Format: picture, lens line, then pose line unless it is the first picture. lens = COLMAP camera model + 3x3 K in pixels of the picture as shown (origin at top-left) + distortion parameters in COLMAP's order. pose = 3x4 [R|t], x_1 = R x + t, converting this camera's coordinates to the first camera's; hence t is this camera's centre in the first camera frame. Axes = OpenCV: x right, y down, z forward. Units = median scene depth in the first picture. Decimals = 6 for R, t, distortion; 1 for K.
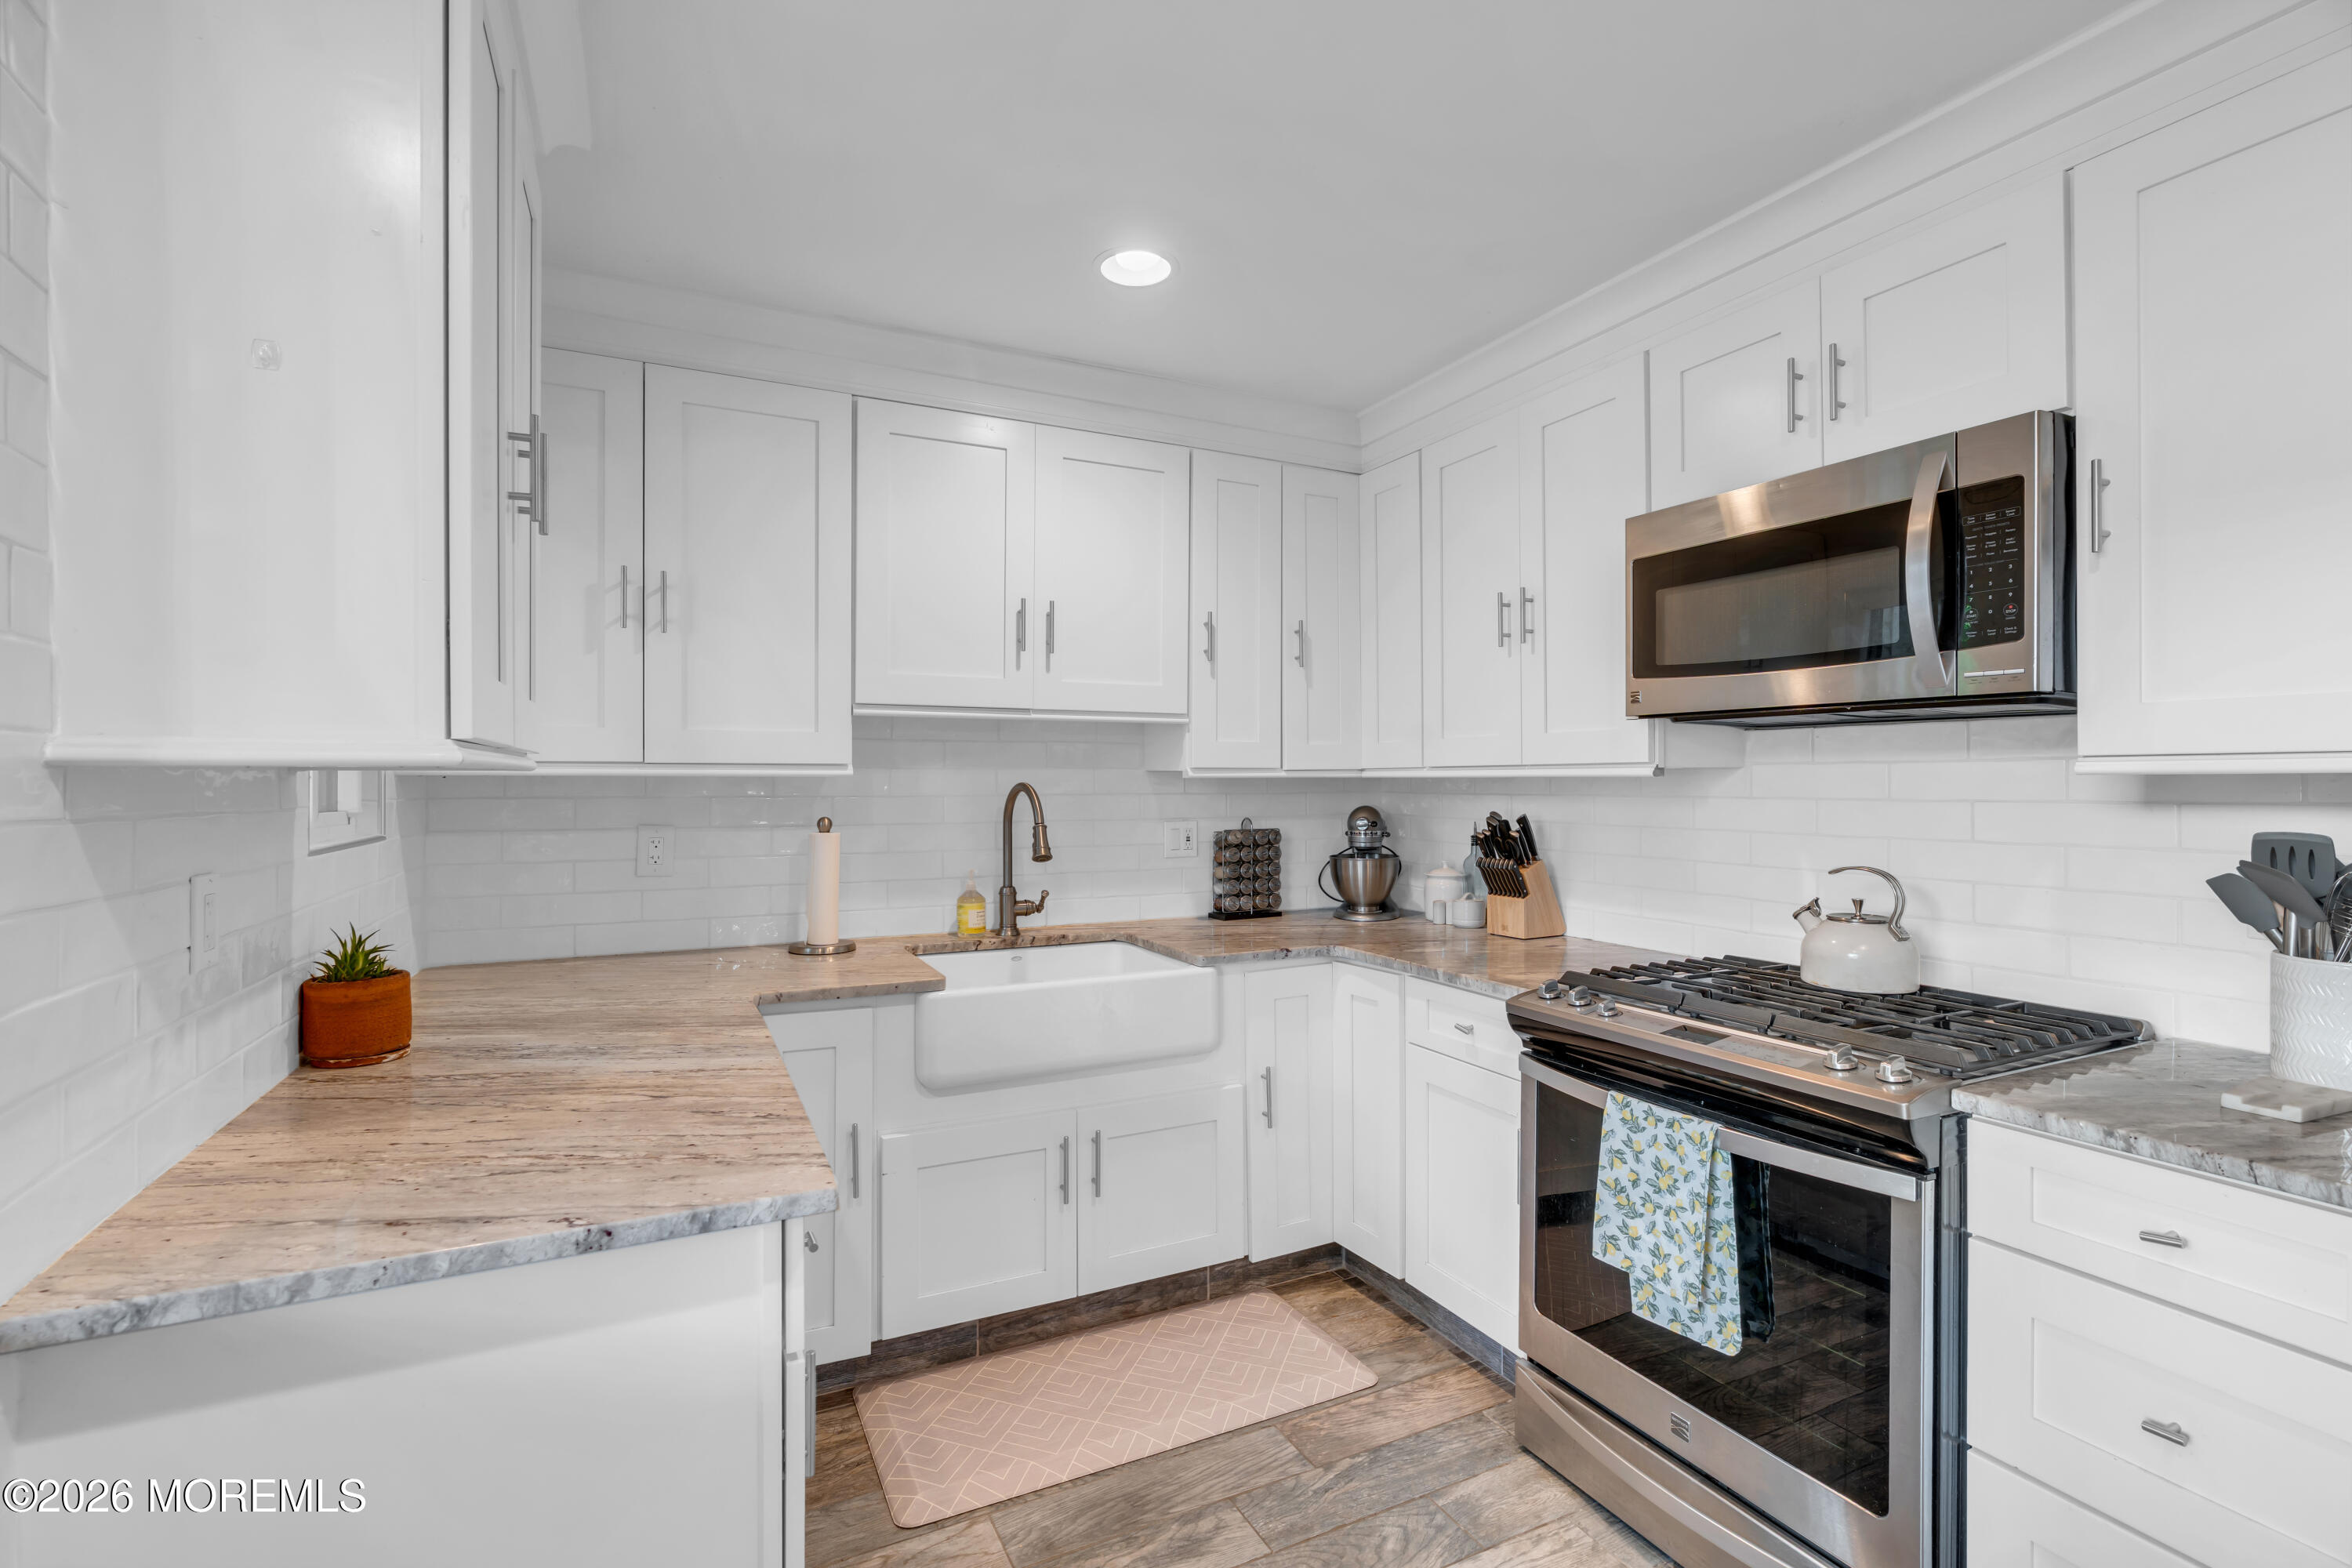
lens RADIAL K [[1054.6, 0, 1176.0], [0, 1054.6, 784.0], [0, 0, 1]] dist [-0.007245, 0.001004]
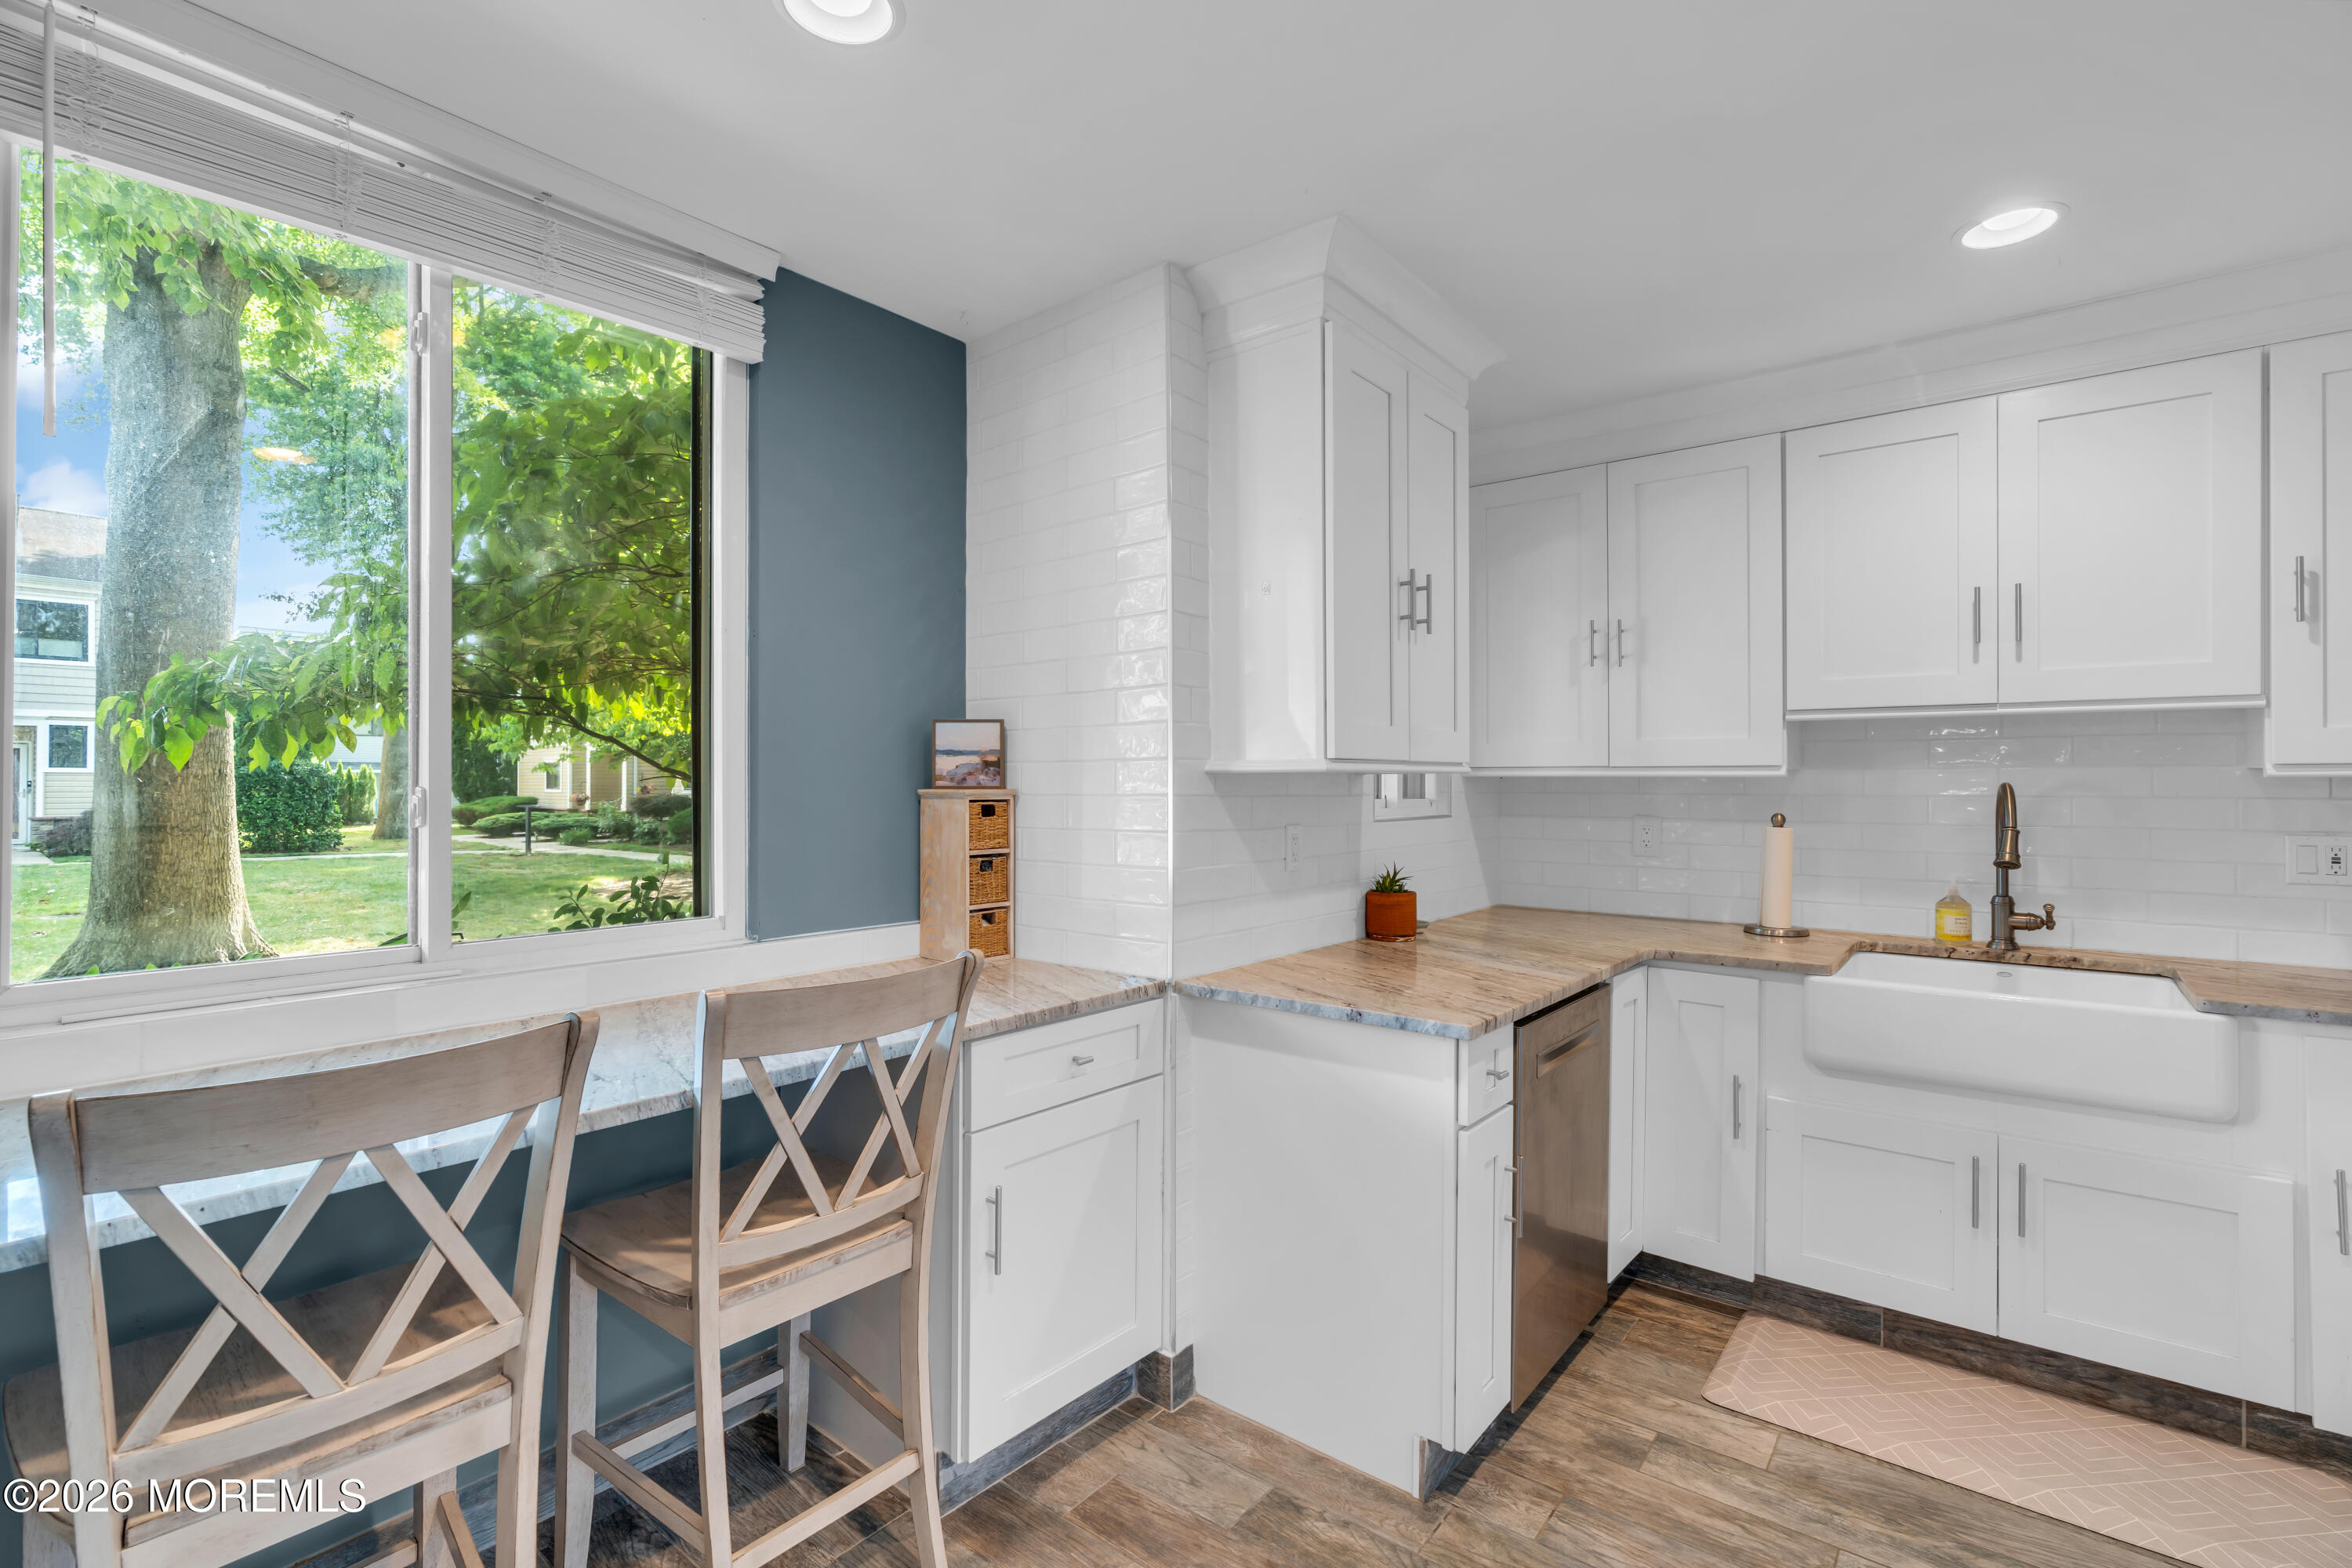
lens RADIAL K [[1053.9, 0, 1167.1], [0, 1053.9, 784.2], [0, 0, 1]] dist [-0.013021, 0.001158]
pose [[0.418944, 0.002630, -0.908008, 0.425791], [-0.004454, 0.999990, 0.000841, 0.002633], [0.908001, 0.003692, 0.418952, -0.050615]]
